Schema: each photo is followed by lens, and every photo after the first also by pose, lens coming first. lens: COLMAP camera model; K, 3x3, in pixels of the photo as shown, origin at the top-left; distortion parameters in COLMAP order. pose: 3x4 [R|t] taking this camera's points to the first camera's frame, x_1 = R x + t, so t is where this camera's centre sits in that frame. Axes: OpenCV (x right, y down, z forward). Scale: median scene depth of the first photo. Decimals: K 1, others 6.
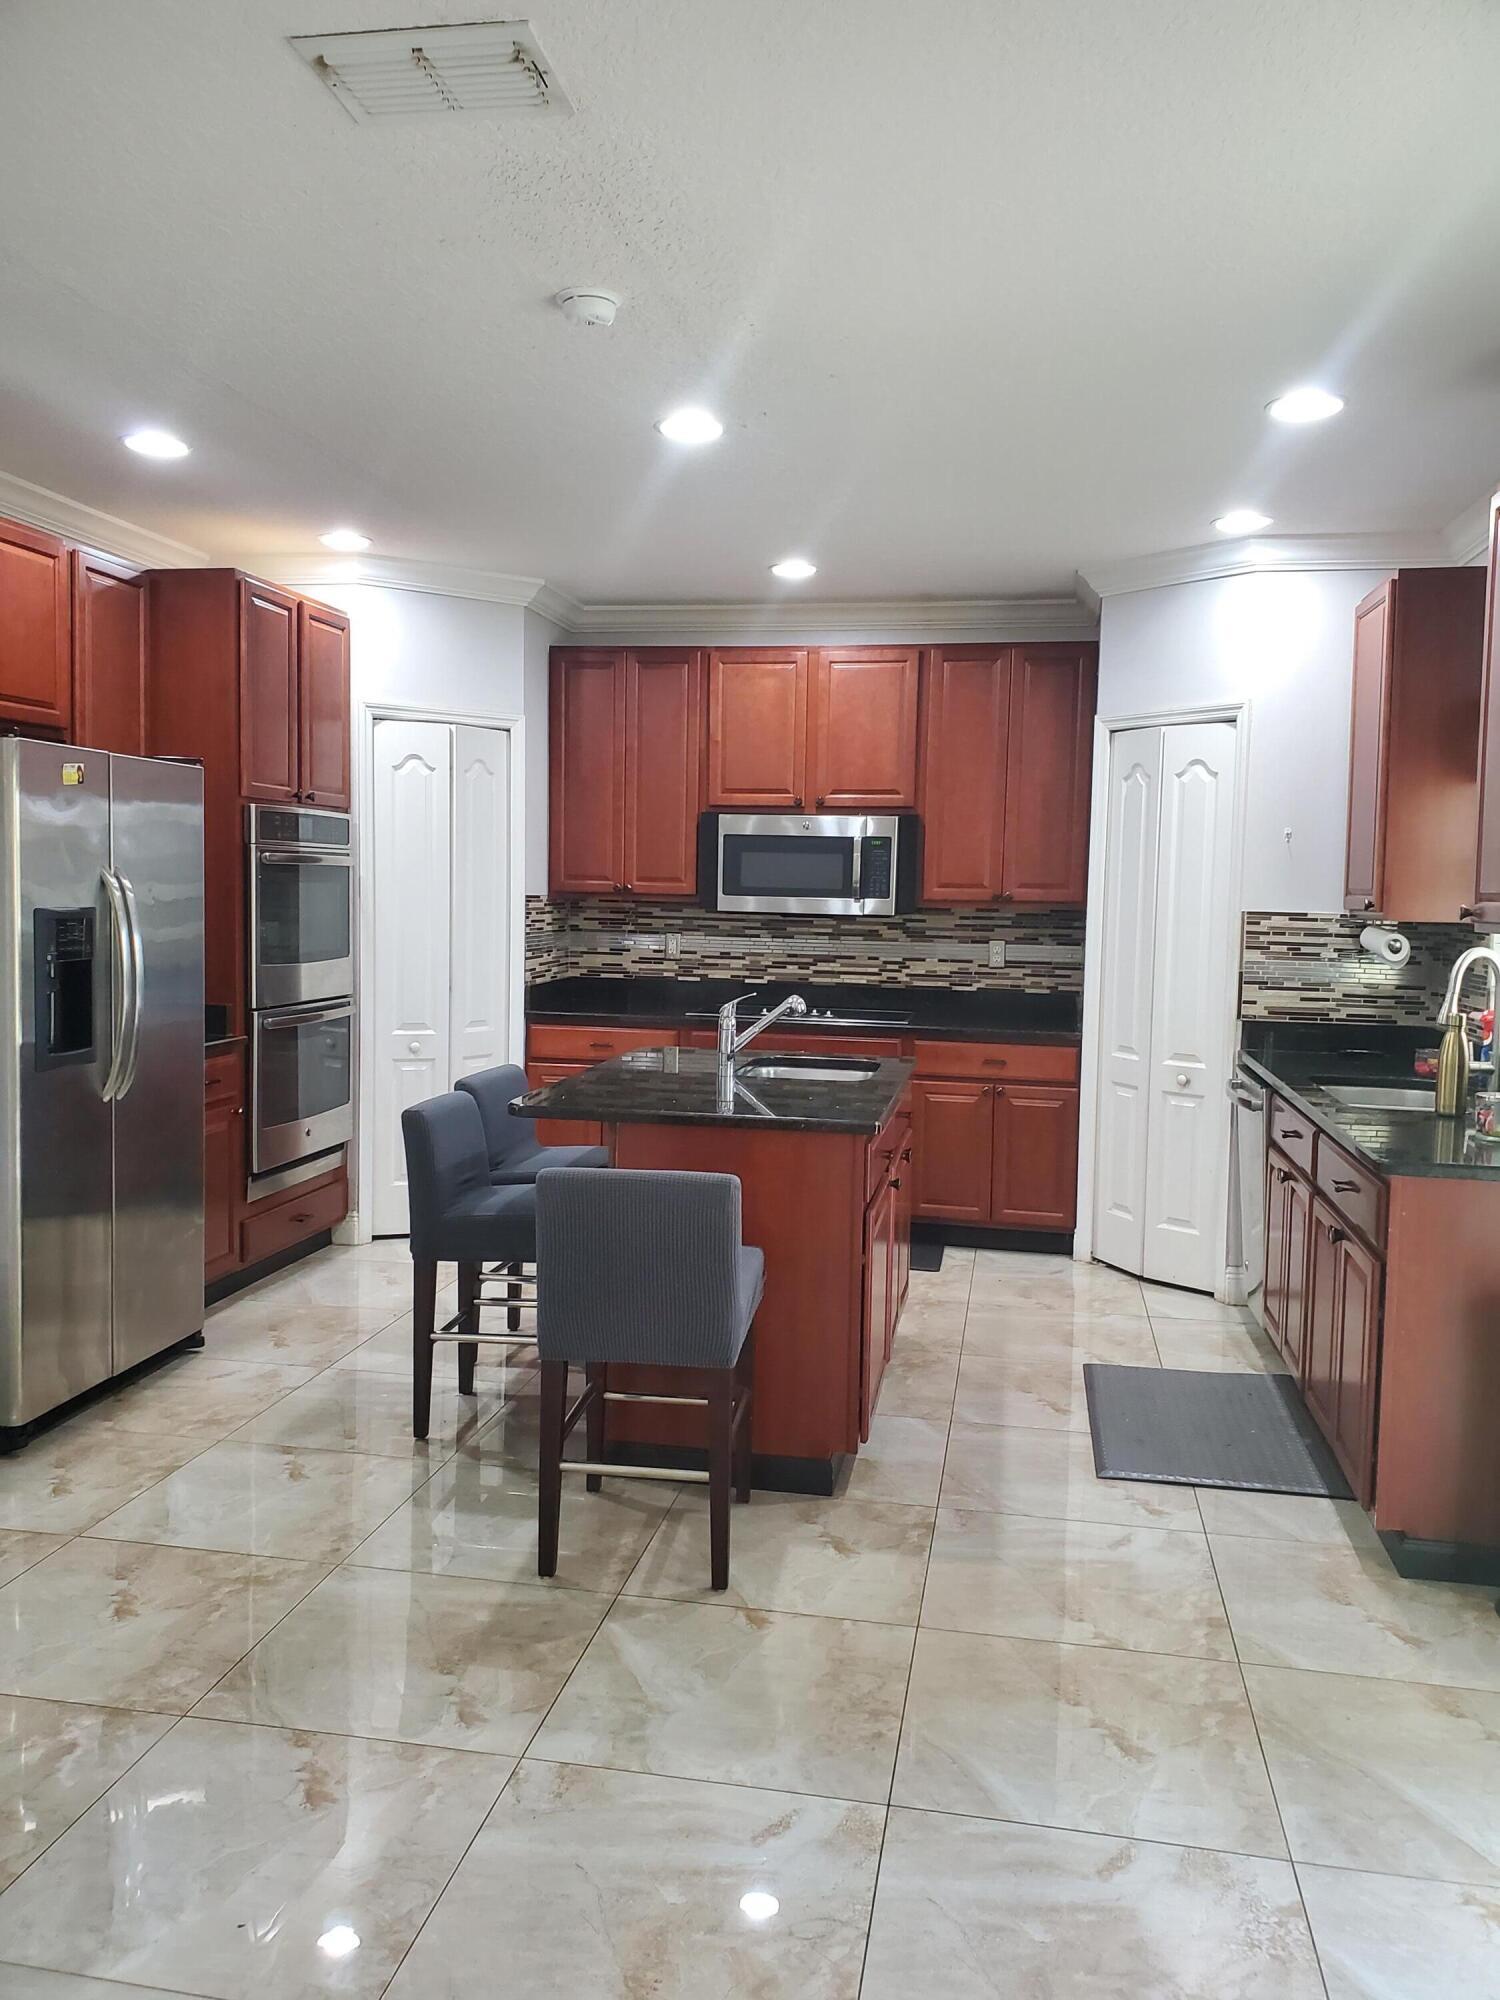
lens RADIAL K [[1517.7, 0, 748.1], [0, 1517.7, 978.0], [0, 0, 1]] dist [0.094164, -0.139973]
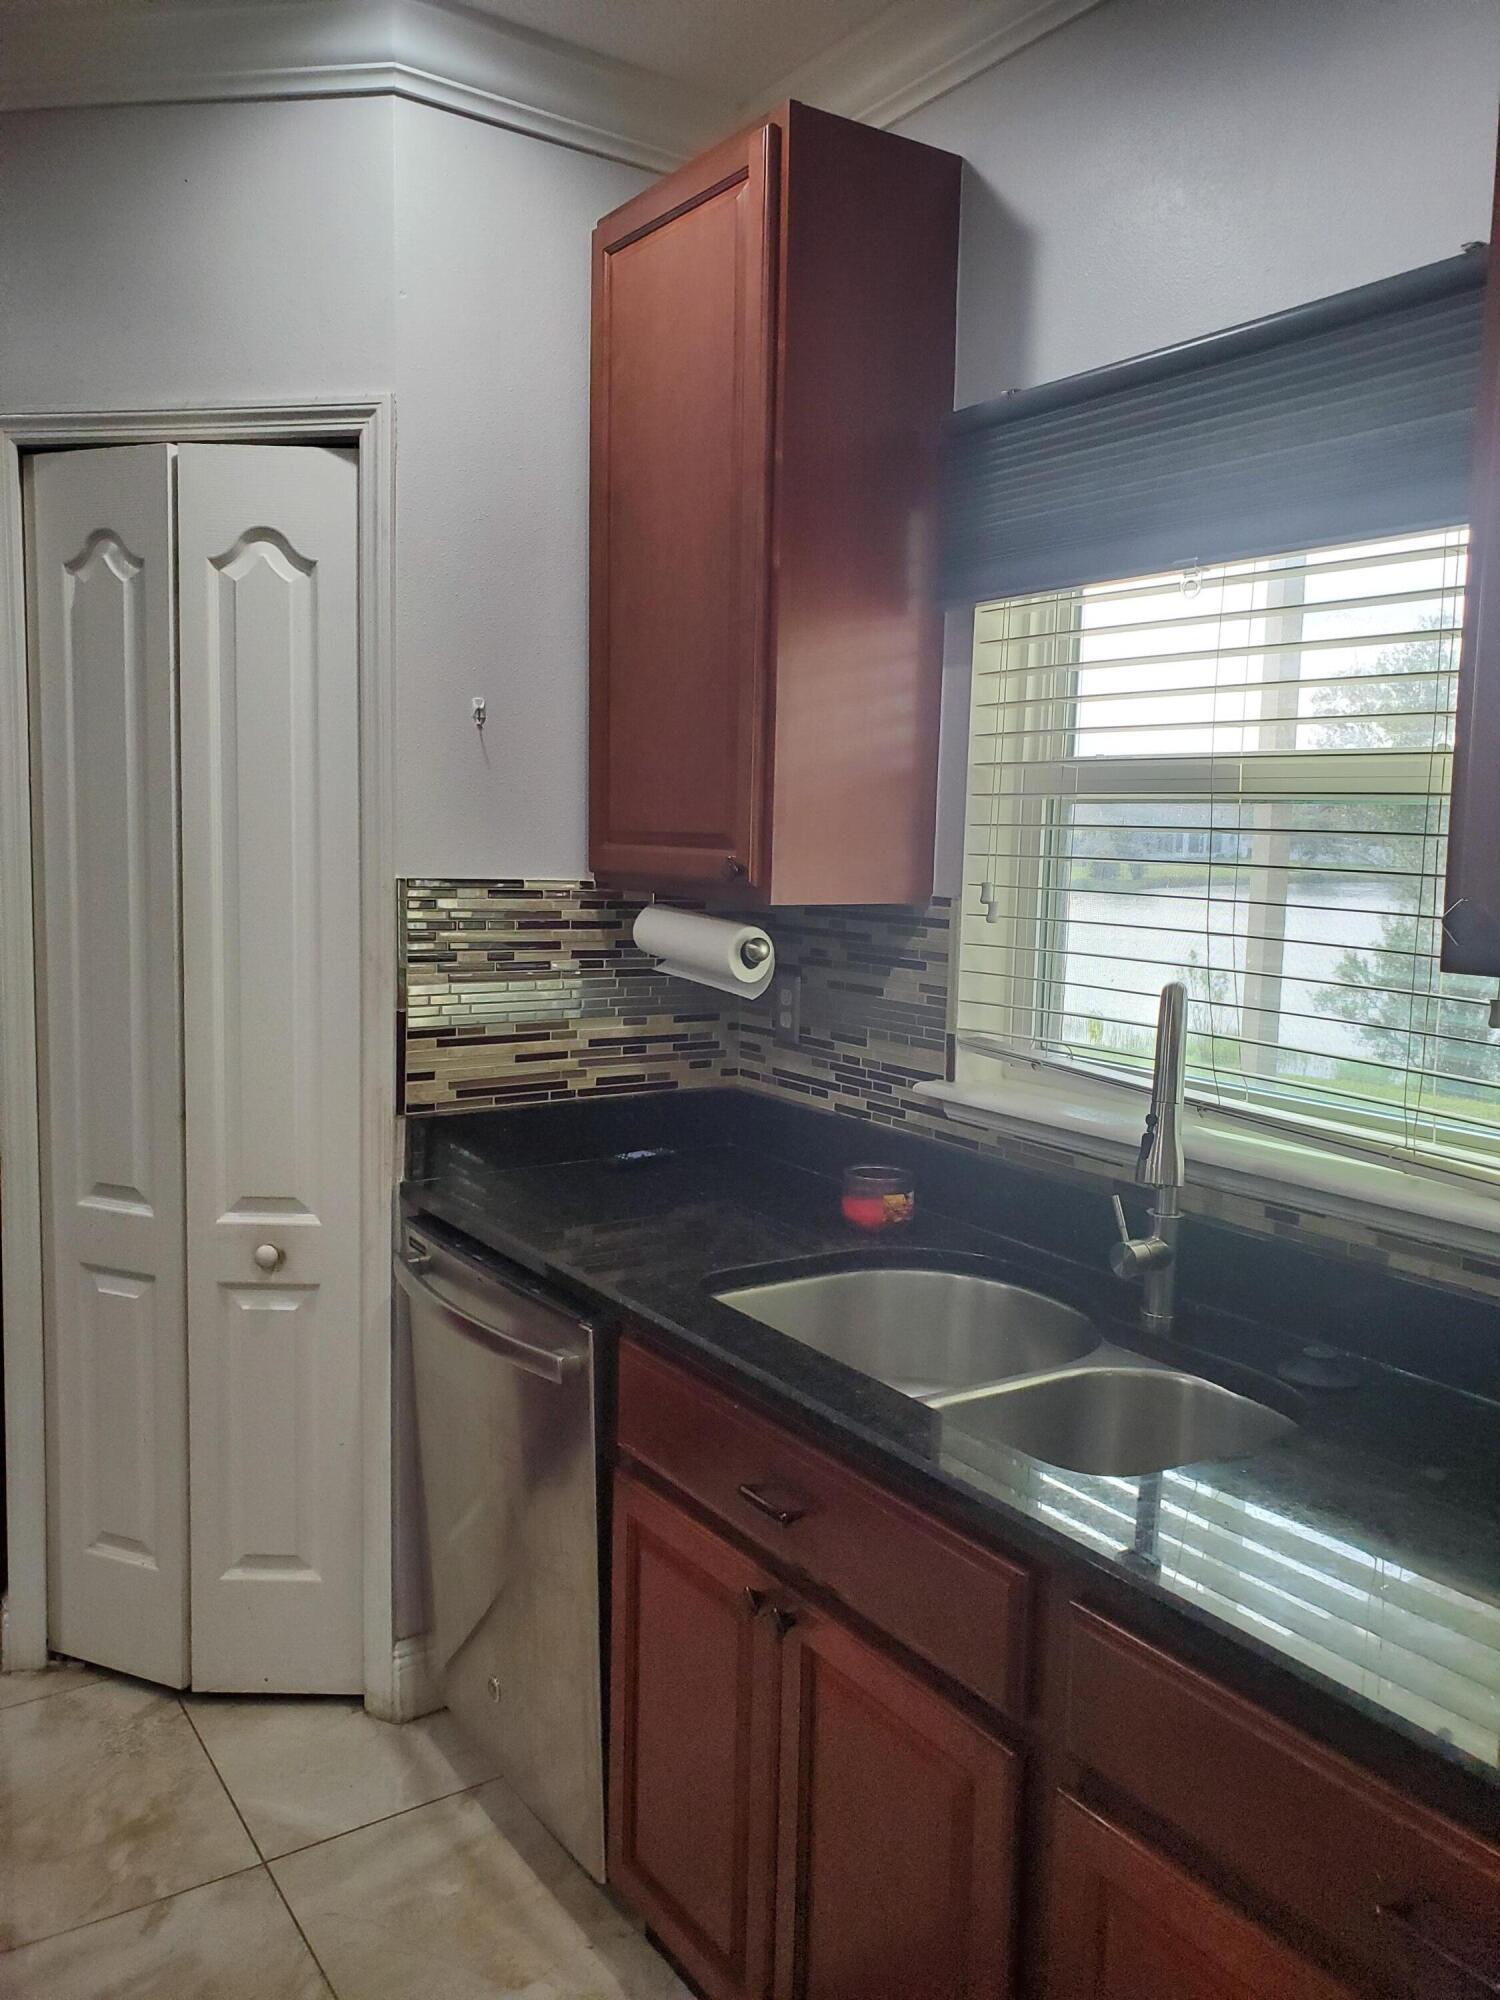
lens RADIAL K [[1517.7, 0, 748.1], [0, 1517.7, 978.0], [0, 0, 1]] dist [0.094164, -0.139973]
pose [[0.710793, -0.076089, 0.699274, 0.063578], [0.037703, 0.996824, 0.070142, -0.034129], [-0.702391, -0.023492, 0.711404, 0.488996]]
